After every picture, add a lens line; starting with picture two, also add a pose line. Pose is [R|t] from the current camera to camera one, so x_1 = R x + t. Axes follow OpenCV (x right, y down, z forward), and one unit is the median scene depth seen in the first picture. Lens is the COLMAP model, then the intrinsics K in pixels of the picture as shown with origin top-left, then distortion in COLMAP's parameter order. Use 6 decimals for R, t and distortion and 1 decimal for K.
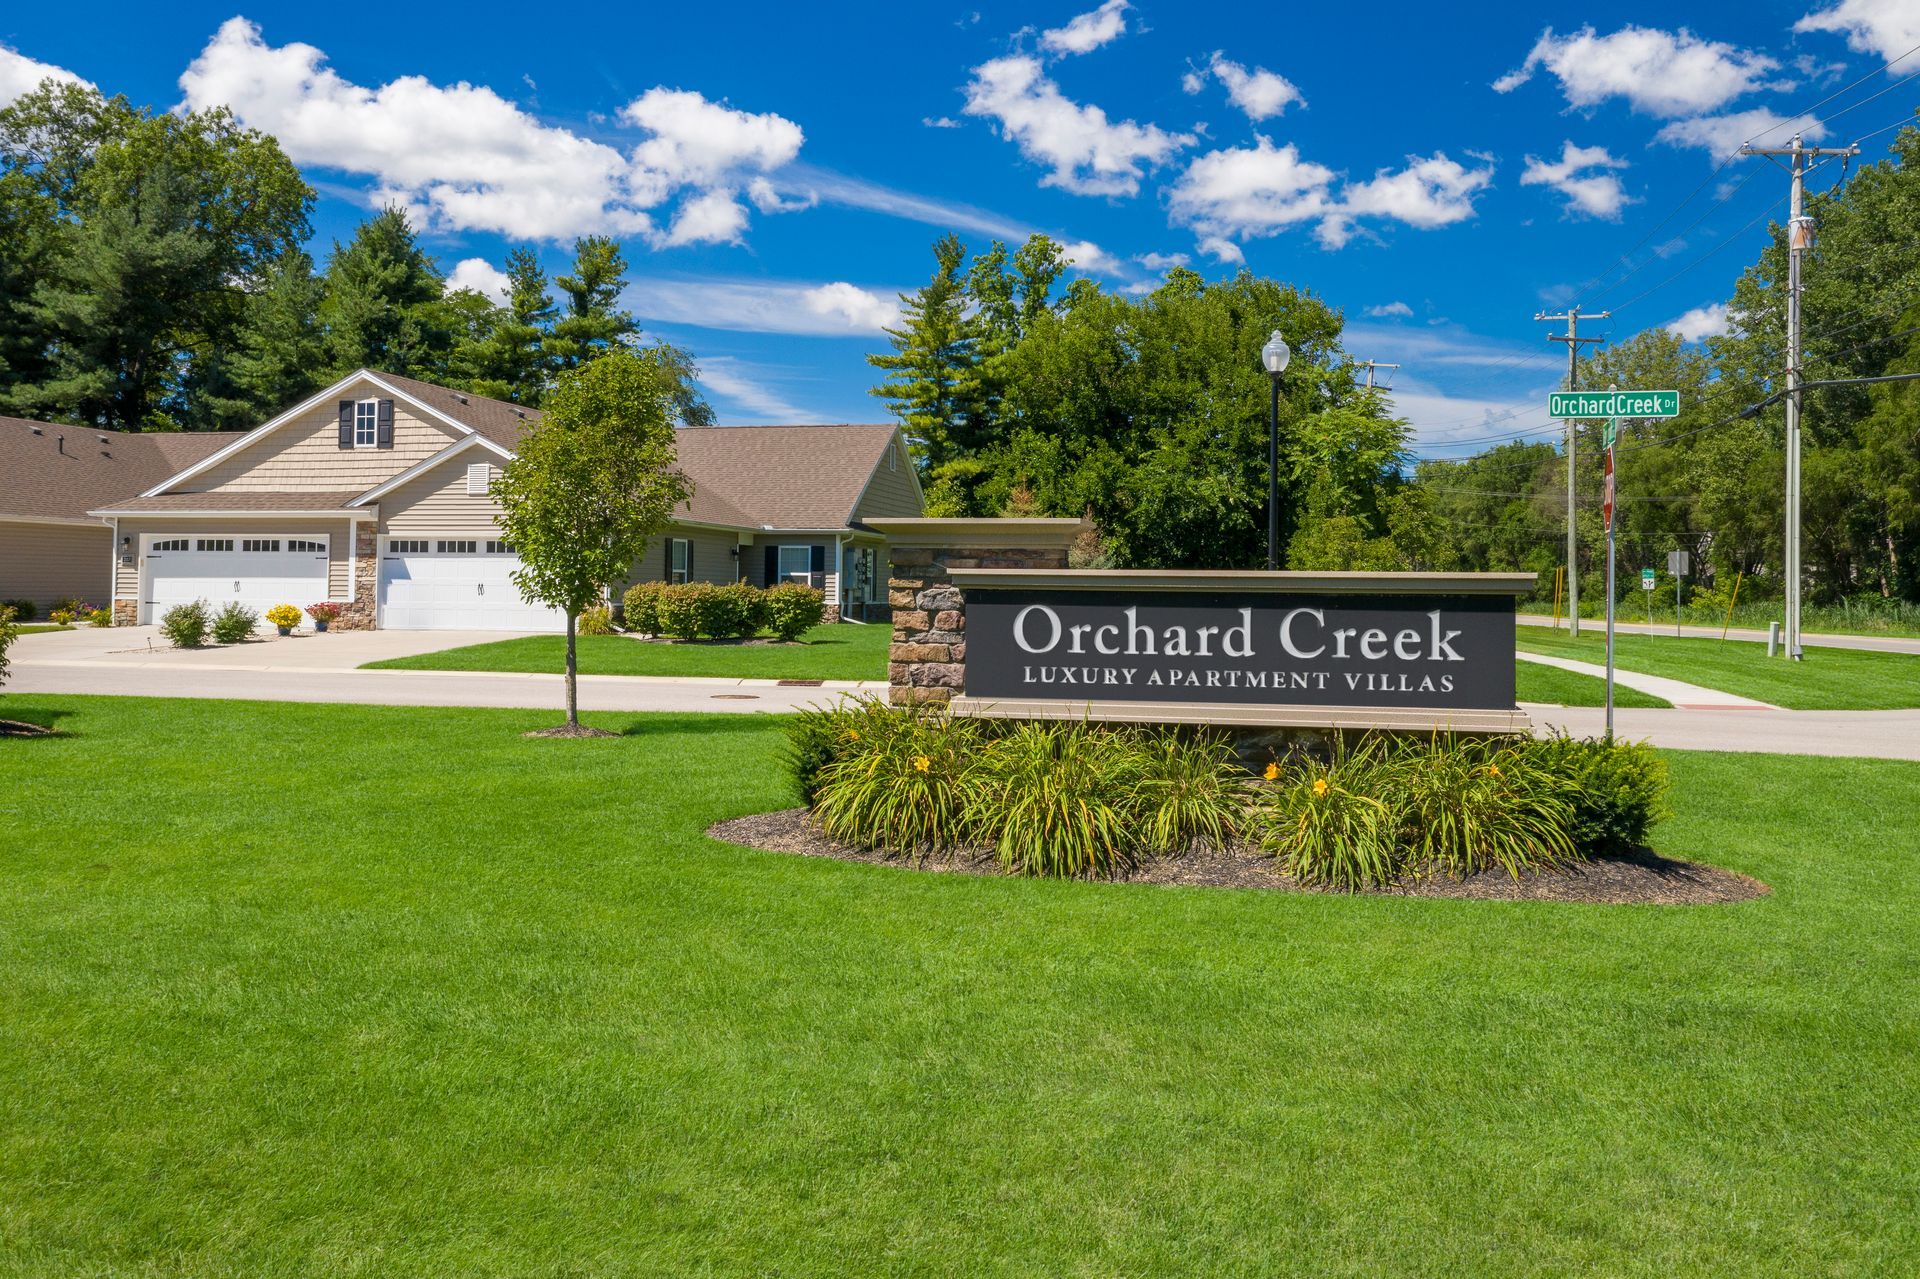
lens RADIAL K [[1553.9, 0, 982.6], [0, 1553.9, 551.0], [0, 0, 1]] dist [0.004788, 0.003644]
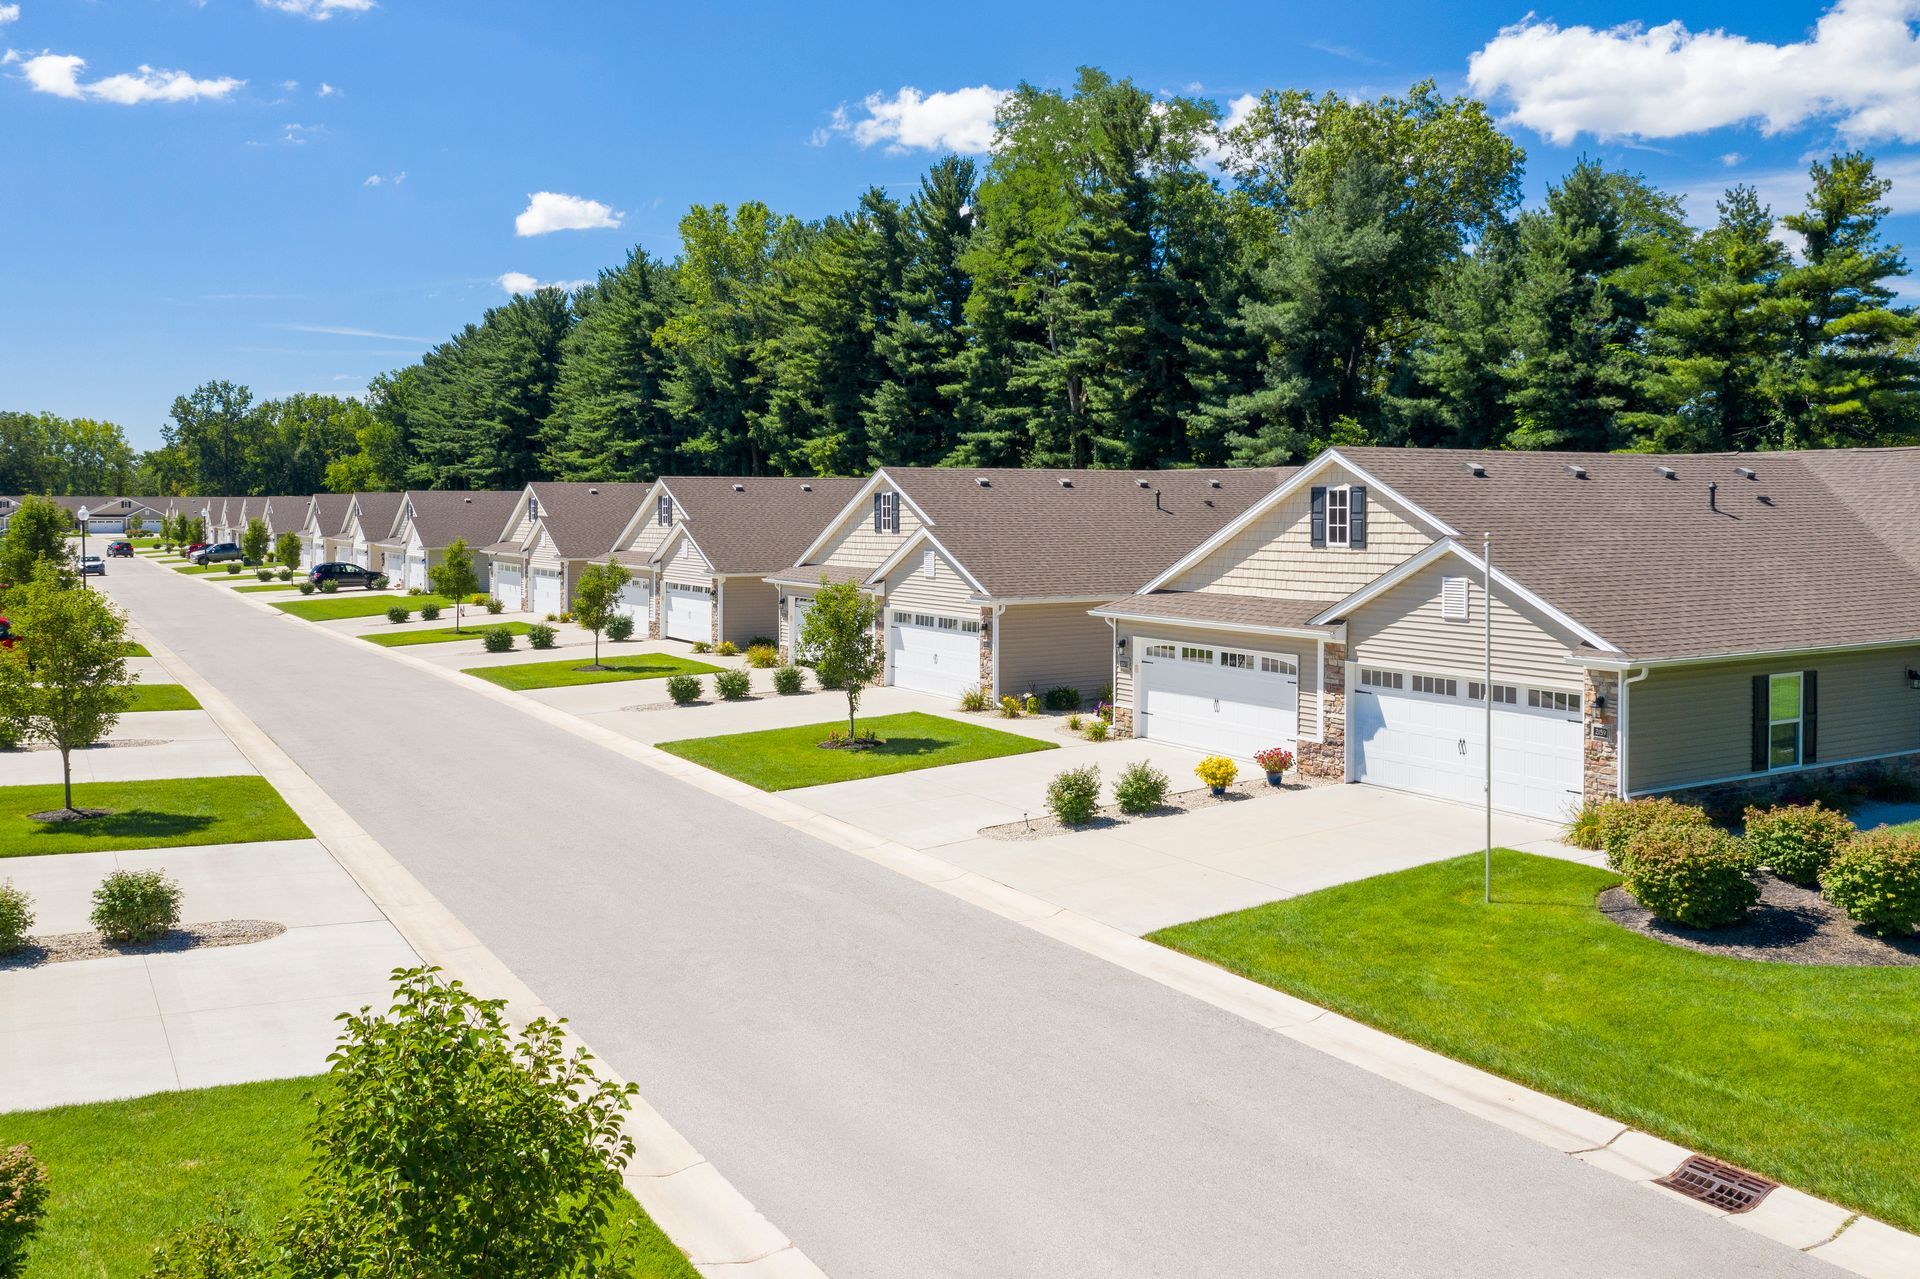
lens RADIAL K [[1553.9, 0, 982.6], [0, 1553.9, 551.0], [0, 0, 1]] dist [0.004788, 0.003644]
pose [[0.679534, 0.014728, -0.733497, 0.058709], [0.023321, 0.998860, 0.041661, -0.100795], [0.733274, -0.045416, 0.678415, 0.330674]]
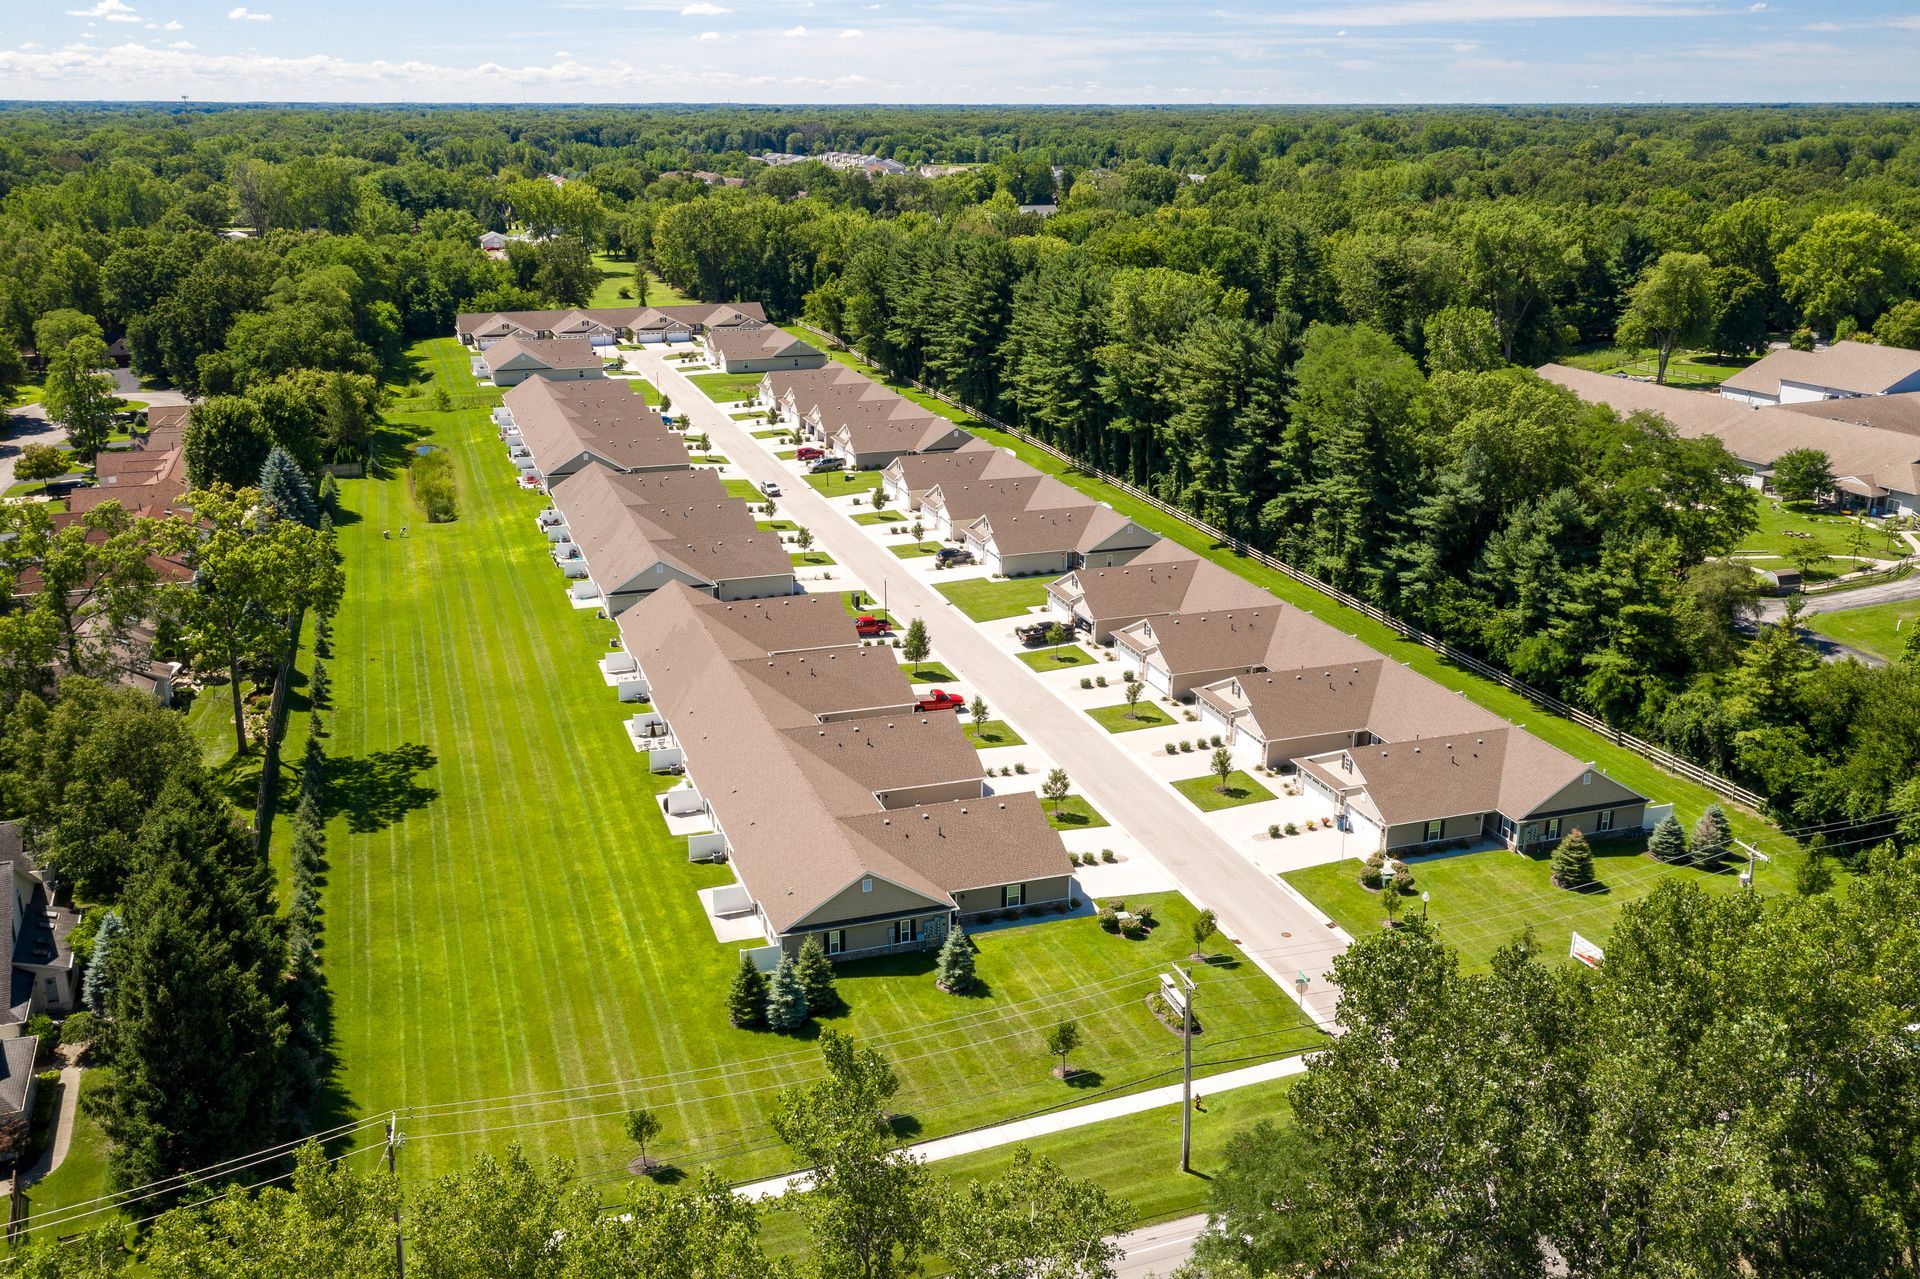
lens RADIAL K [[1553.9, 0, 982.6], [0, 1553.9, 551.0], [0, 0, 1]] dist [0.004788, 0.003644]
pose [[0.501794, 0.201878, -0.841099, 1.873480], [0.018211, 0.969702, 0.243610, -1.326448], [0.864795, -0.137559, 0.482914, -1.171590]]
